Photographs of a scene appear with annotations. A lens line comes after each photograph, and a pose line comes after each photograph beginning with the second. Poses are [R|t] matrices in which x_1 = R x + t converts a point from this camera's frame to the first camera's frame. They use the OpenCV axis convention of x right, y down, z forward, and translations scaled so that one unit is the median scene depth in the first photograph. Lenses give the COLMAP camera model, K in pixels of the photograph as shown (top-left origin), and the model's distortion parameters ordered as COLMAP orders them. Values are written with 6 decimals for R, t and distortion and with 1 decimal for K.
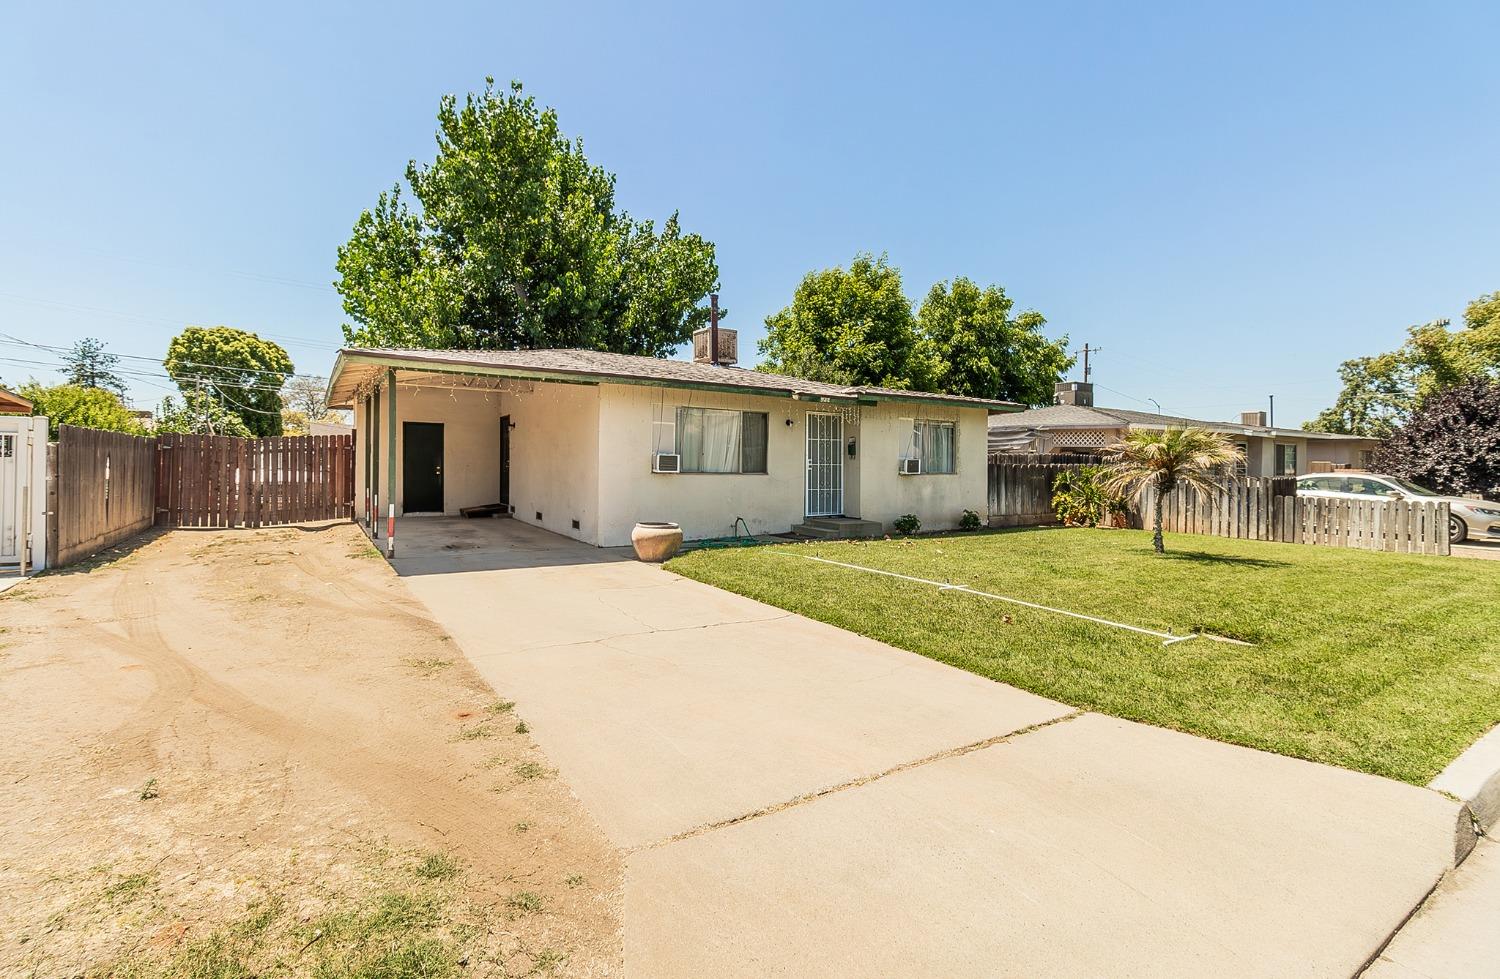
lens RADIAL K [[691.3, 0, 739.3], [0, 691.3, 477.3], [0, 0, 1]] dist [-0.003456, 0.000201]
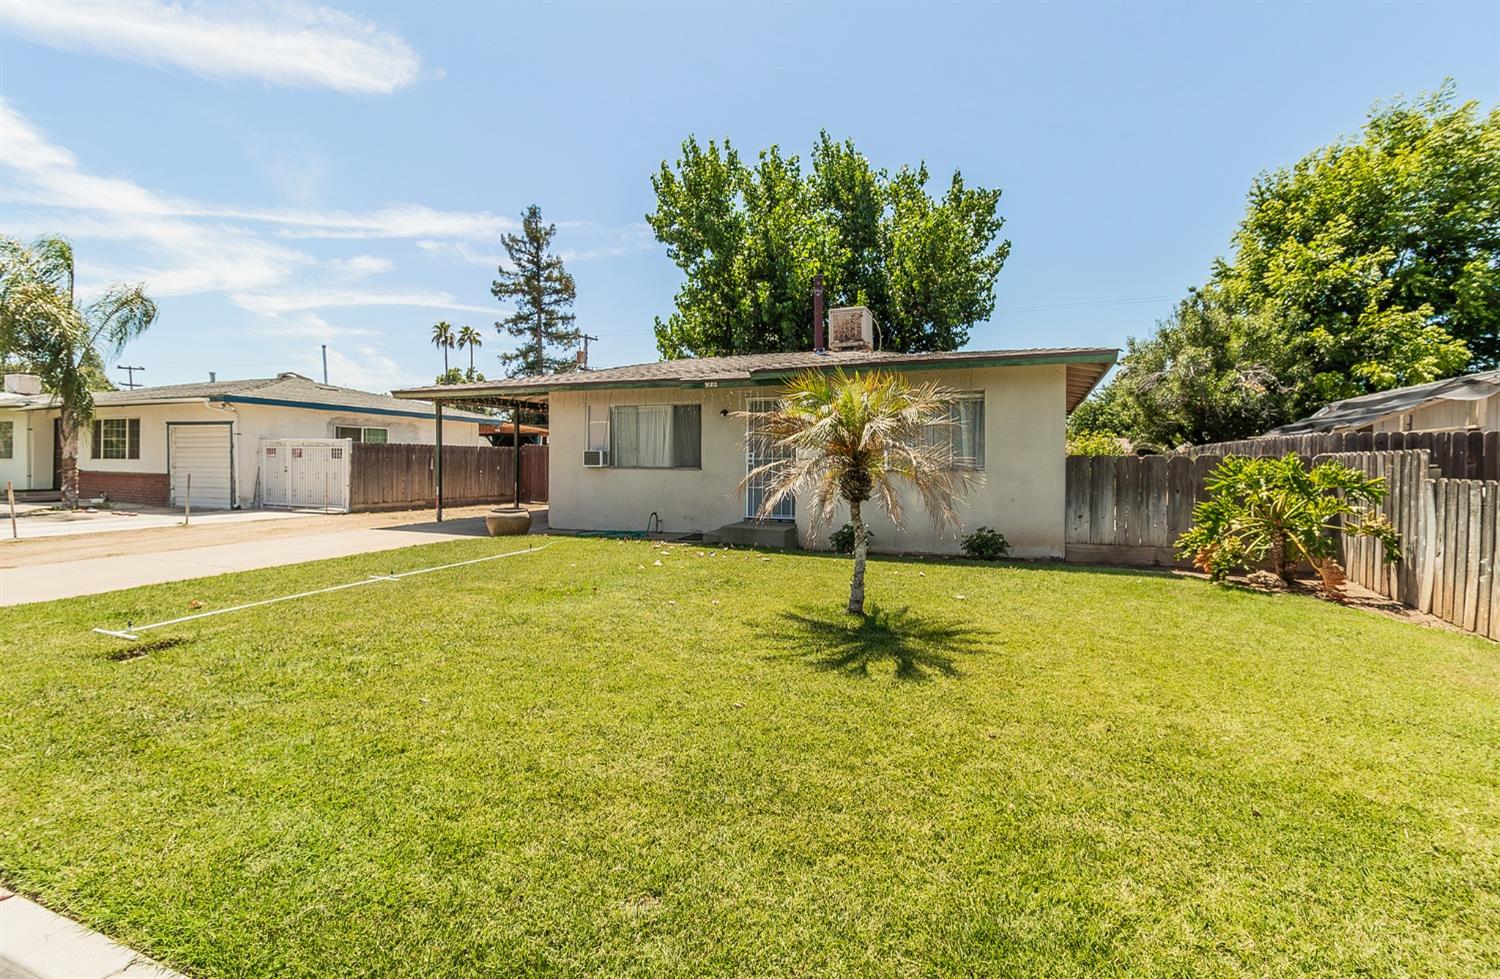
lens RADIAL K [[691.3, 0, 749.1], [0, 691.3, 483.3], [0, 0, 1]] dist [-0.003456, 0.000201]
pose [[0.570634, 0.018702, -0.820991, 0.776932], [-0.013660, 0.999818, 0.013282, 0.001013], [0.821091, 0.003636, 0.570786, 0.477939]]
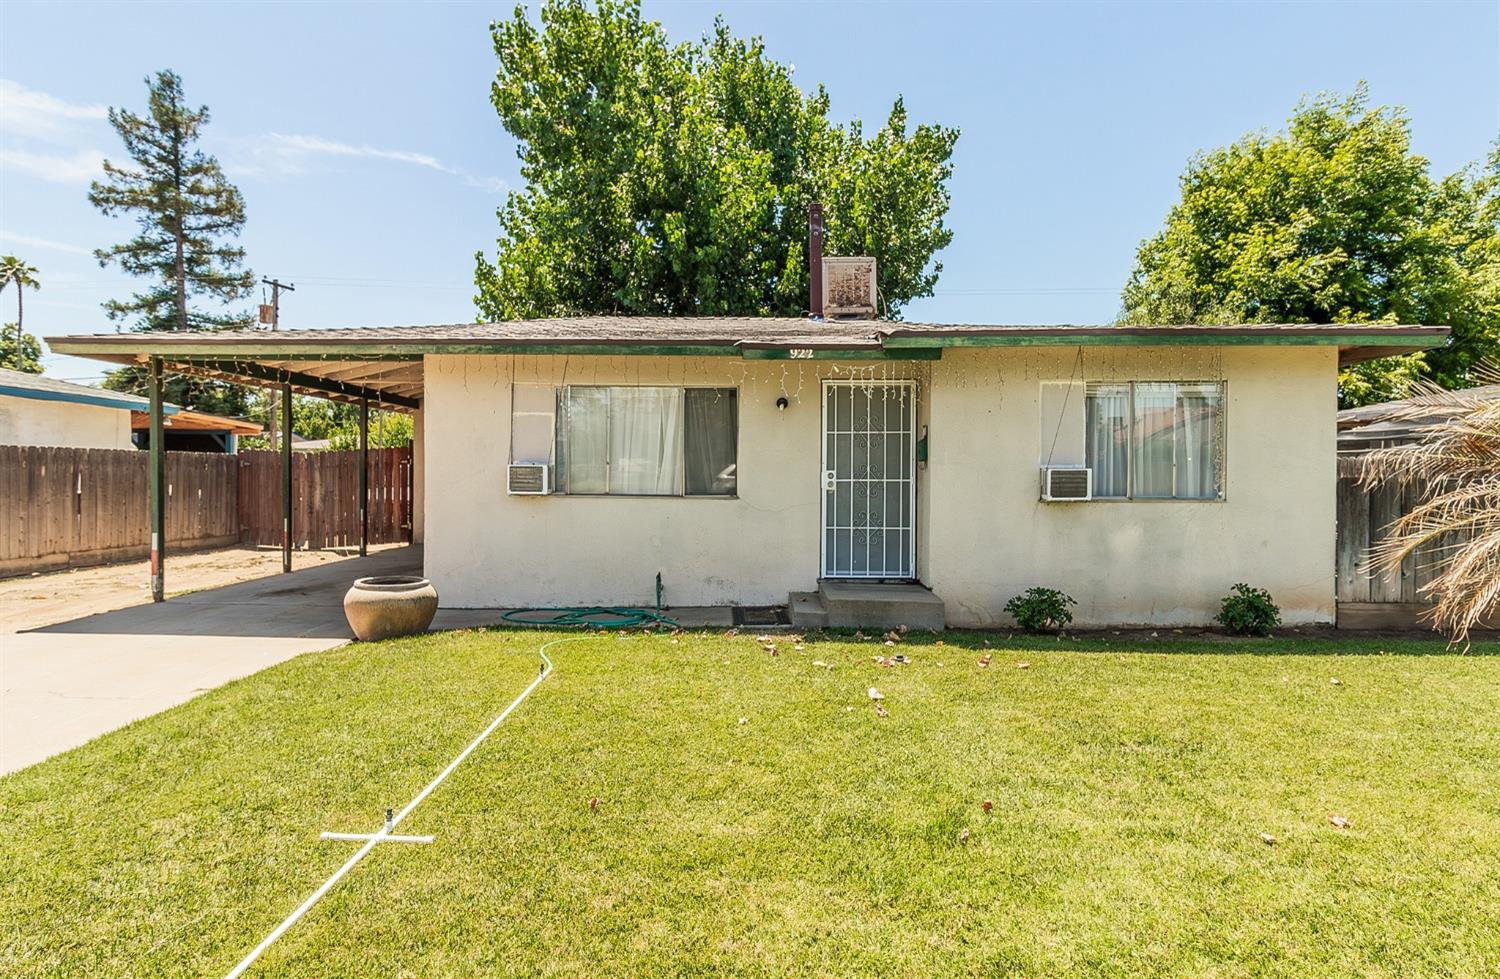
lens RADIAL K [[828.6, 0, 745.8], [0, 828.6, 493.3], [0, 0, 1]] dist [-0.001822, 0.000280]
pose [[0.828106, 0.009144, -0.560497, 0.383405], [-0.007742, 0.999958, 0.004875, -0.010646], [0.560519, 0.000302, 0.828142, 0.419908]]
